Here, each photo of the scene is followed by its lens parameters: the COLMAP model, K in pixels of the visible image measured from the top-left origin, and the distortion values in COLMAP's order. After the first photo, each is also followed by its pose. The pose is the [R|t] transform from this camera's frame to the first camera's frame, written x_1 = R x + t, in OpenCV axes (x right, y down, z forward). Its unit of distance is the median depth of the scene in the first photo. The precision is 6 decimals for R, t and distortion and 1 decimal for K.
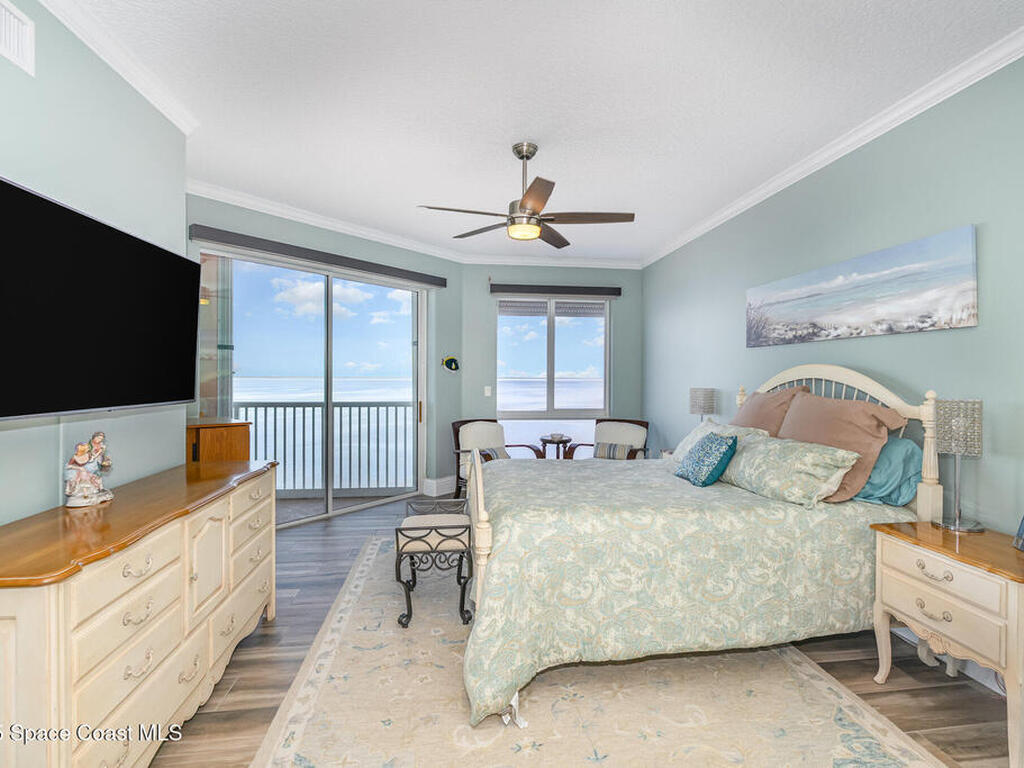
lens RADIAL K [[510.2, 0, 522.7], [0, 510.2, 381.0], [0, 0, 1]] dist [0.002784, 0.000497]
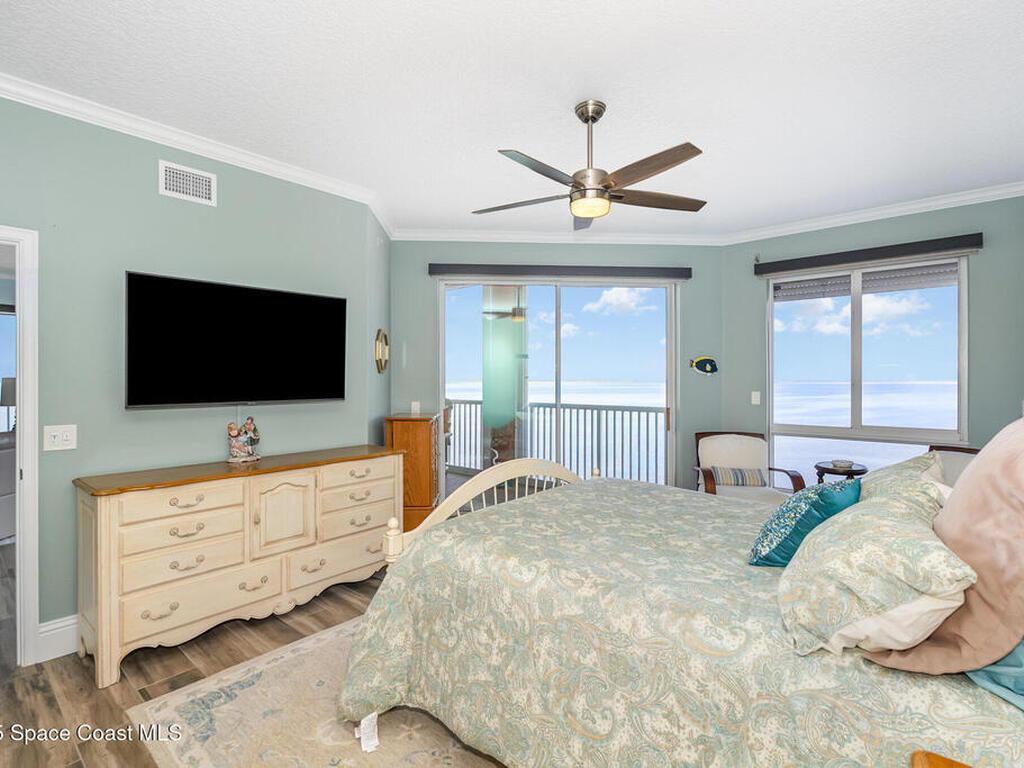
lens RADIAL K [[510.2, 0, 521.9], [0, 510.2, 381.2], [0, 0, 1]] dist [0.002784, 0.000497]
pose [[0.662294, -0.000947, -0.749243, 0.502063], [-0.003376, 0.999985, -0.004248, -0.002854], [0.749236, 0.005343, 0.662282, 0.324984]]
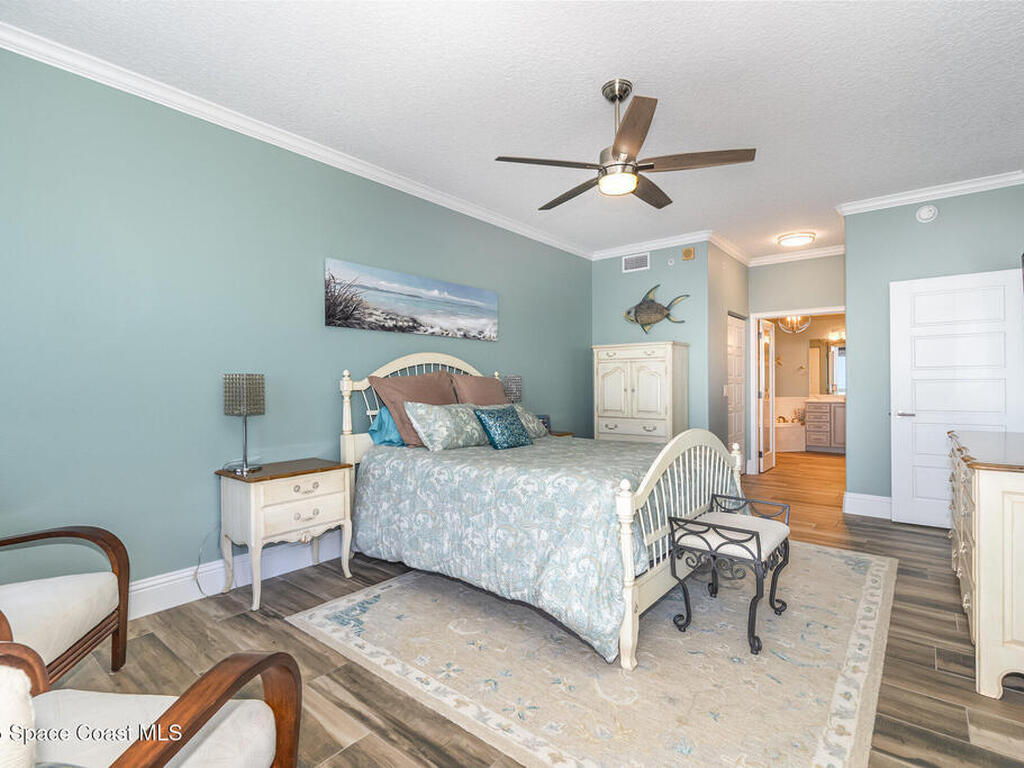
lens RADIAL K [[510.2, 0, 509.9], [0, 510.2, 378.6], [0, 0, 1]] dist [0.002784, 0.000497]
pose [[-0.679170, -0.001182, 0.733980, -0.462632], [0.005368, 0.999964, 0.006578, 0.022449], [-0.733961, 0.008407, -0.679139, 1.578059]]
